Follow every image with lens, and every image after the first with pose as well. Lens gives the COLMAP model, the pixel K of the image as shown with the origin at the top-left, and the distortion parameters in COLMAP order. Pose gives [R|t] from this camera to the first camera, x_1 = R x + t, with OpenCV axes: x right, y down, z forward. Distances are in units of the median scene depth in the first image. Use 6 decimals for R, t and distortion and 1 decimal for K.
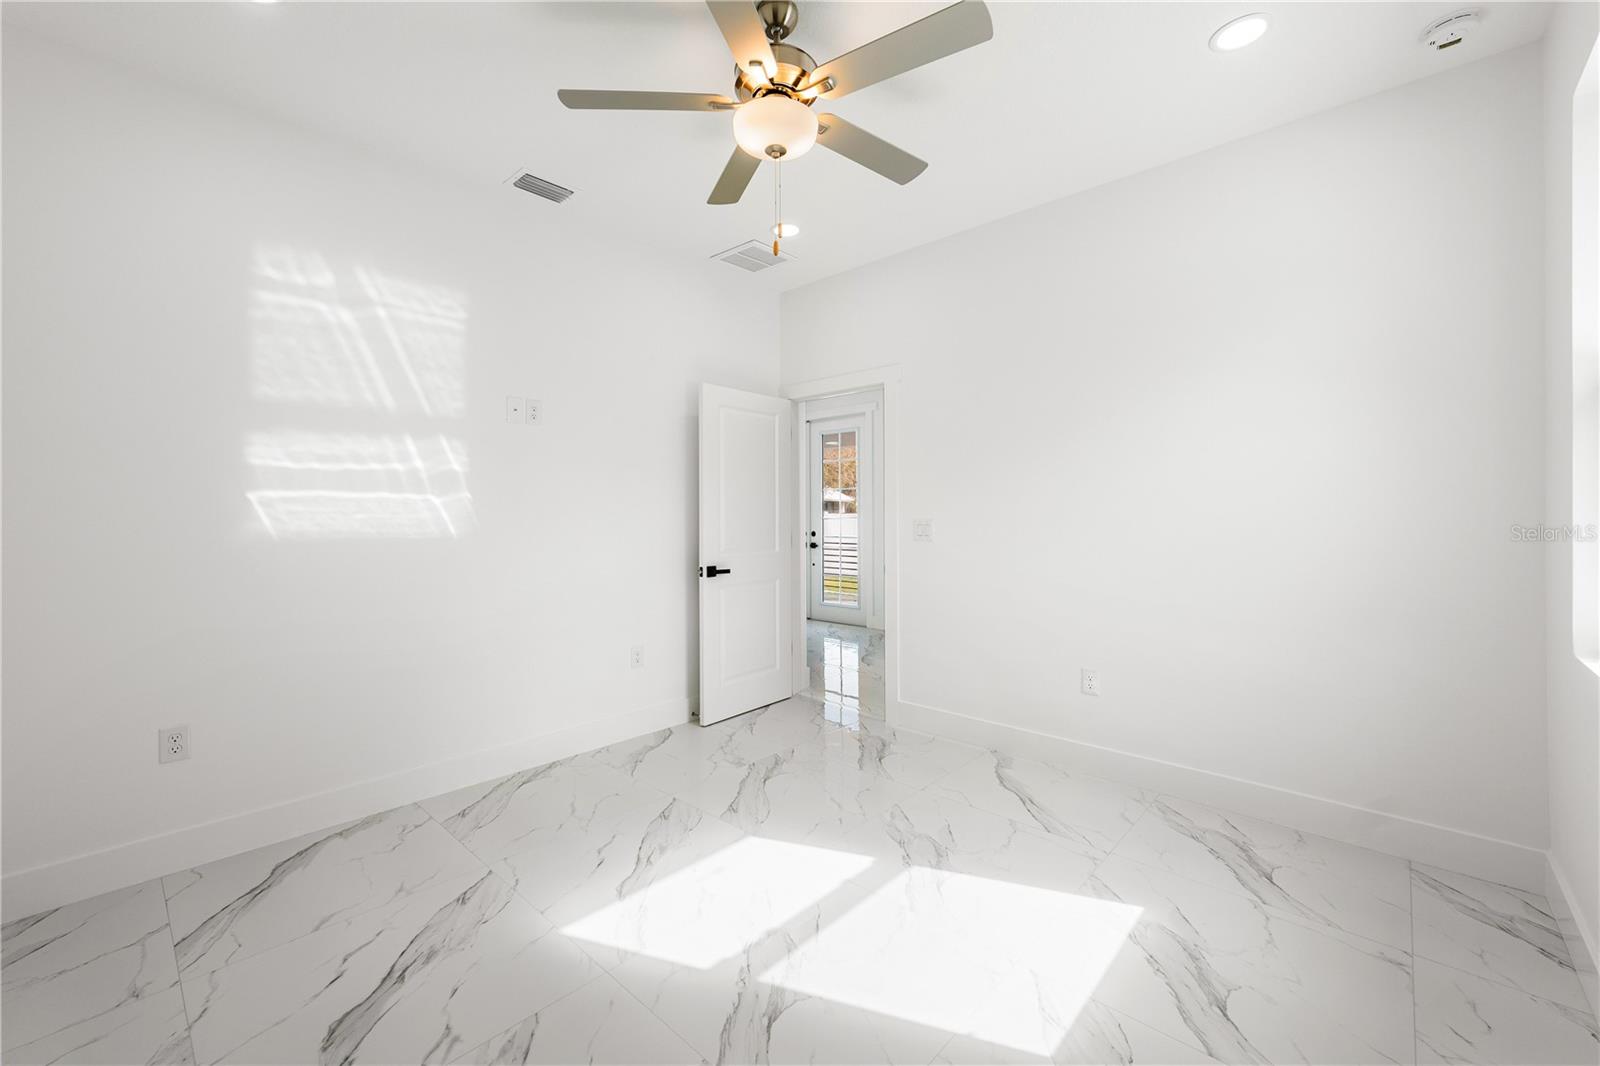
lens RADIAL K [[617.1, 0, 798.1], [0, 617.1, 523.8], [0, 0, 1]] dist [-0.017944, -0.000369]
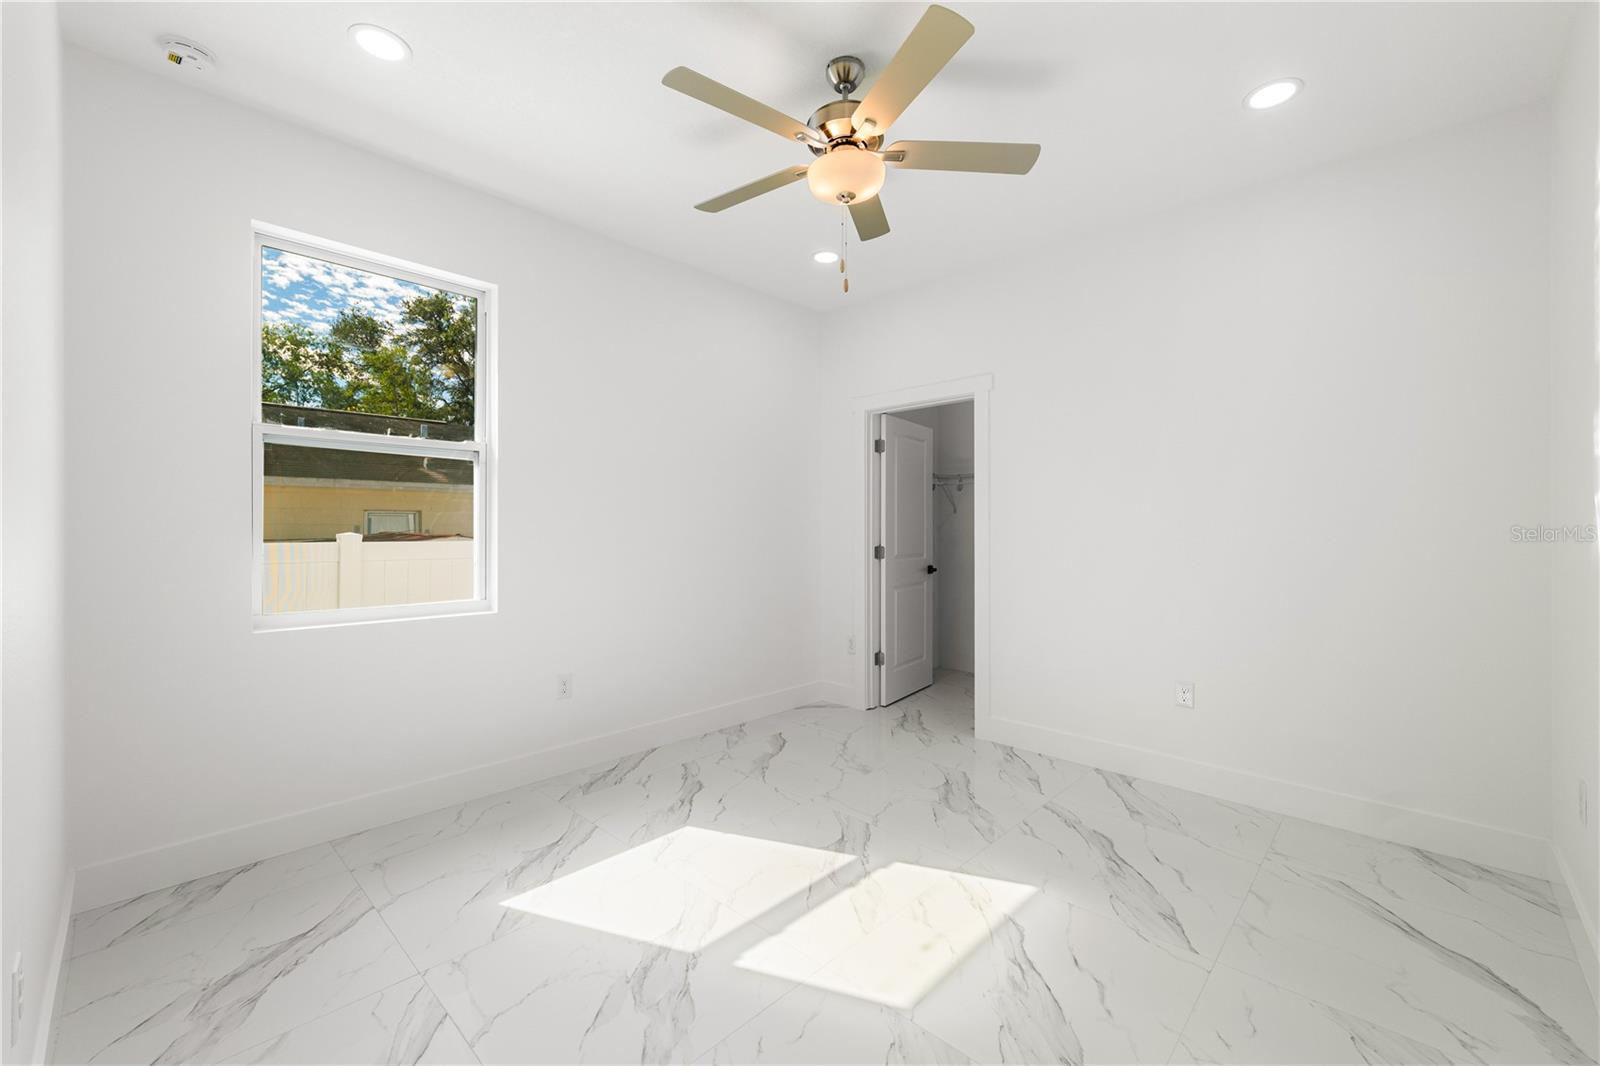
lens RADIAL K [[617.1, 0, 802.5], [0, 617.1, 527.9], [0, 0, 1]] dist [-0.017944, -0.000369]
pose [[-0.999756, 0.003319, 0.021854, 0.017265], [0.003579, 0.999923, 0.011882, -0.026451], [-0.021813, 0.011957, -0.999691, 1.985148]]
